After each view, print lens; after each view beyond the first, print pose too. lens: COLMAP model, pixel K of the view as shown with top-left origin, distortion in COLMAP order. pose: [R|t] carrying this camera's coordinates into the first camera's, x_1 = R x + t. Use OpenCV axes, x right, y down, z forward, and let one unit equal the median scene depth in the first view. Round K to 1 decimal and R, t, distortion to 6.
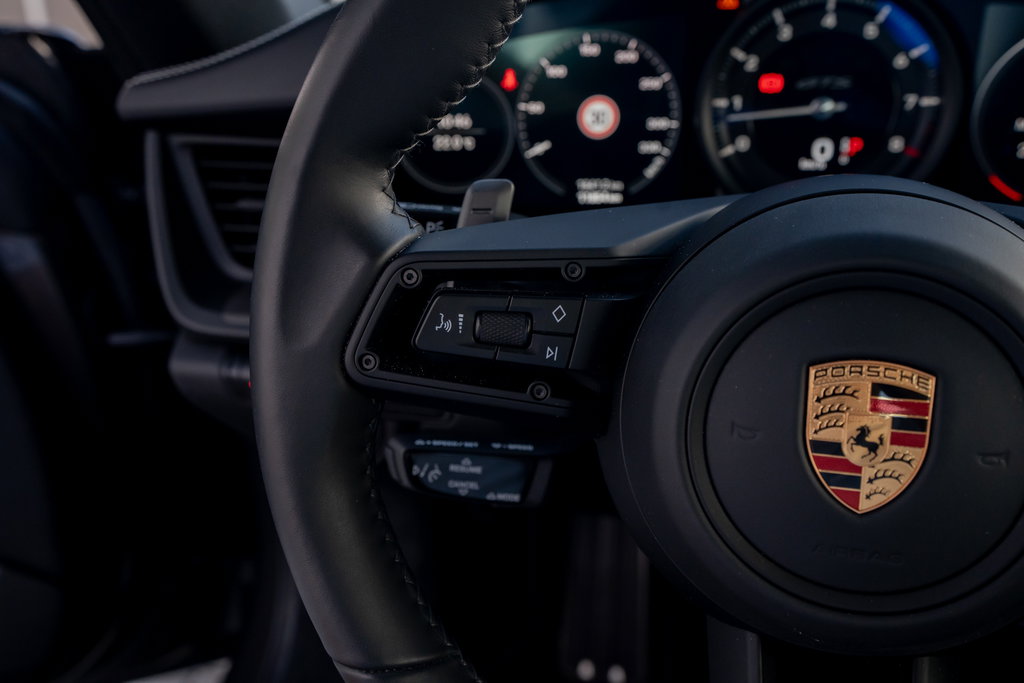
lens RADIAL K [[1034.4, 0, 529.9], [0, 1034.4, 328.2], [0, 0, 1]] dist [0.098728, 0.000000]
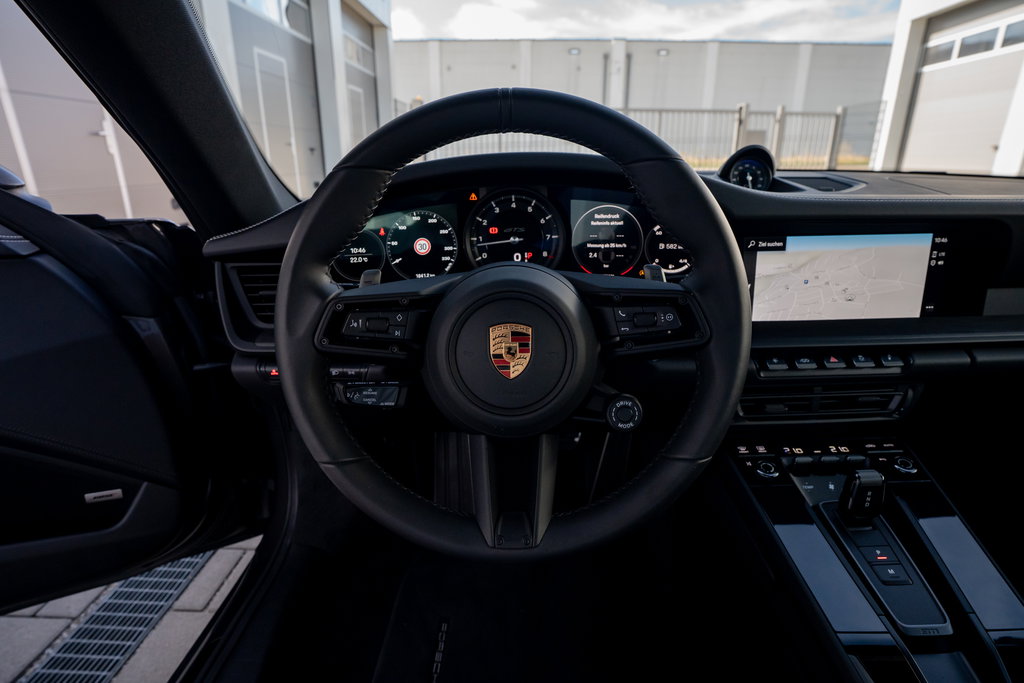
lens RADIAL K [[533.7, 0, 519.4], [0, 533.7, 341.0], [0, 0, 1]] dist [-0.037962, 0.008984]
pose [[0.978520, -0.066253, 0.195215, 0.042920], [0.073345, 0.996876, -0.029320, 0.078444], [-0.192662, 0.043008, 0.980322, -0.267582]]
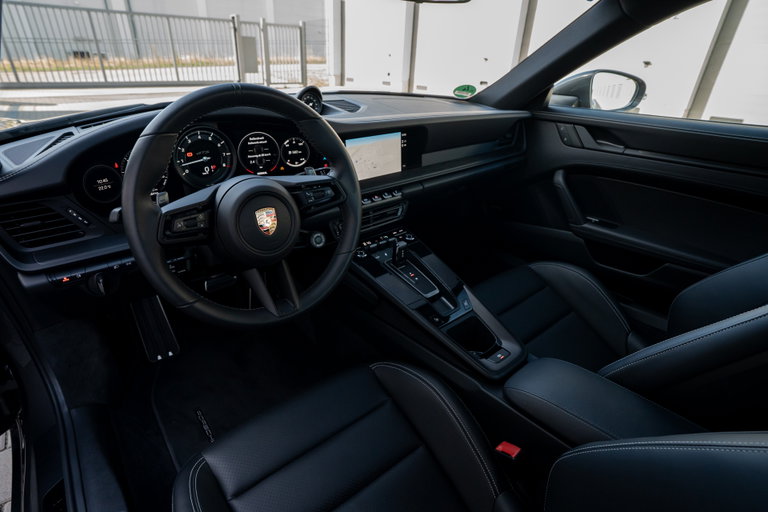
lens RADIAL K [[364.5, 0, 386.9], [0, 364.5, 259.9], [0, 0, 1]] dist [-0.039128, 0.011829]
pose [[0.625249, -0.345257, 0.699900, -0.483075], [0.254711, 0.937988, 0.235161, 0.001014], [-0.737689, 0.031238, 0.674417, -0.526903]]
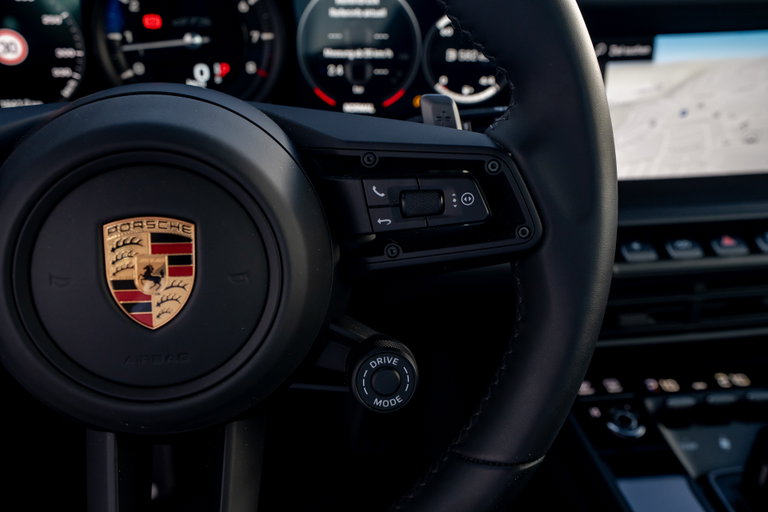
lens RADIAL K [[775.8, 0, 373.4], [0, 775.8, 240.4], [0, 0, 1]] dist [0.098728, 0.000000]
pose [[0.933660, -0.103938, 0.342747, 0.160058], [0.094290, 0.994539, 0.044743, 0.027941], [-0.345526, -0.009457, 0.938362, -0.037514]]
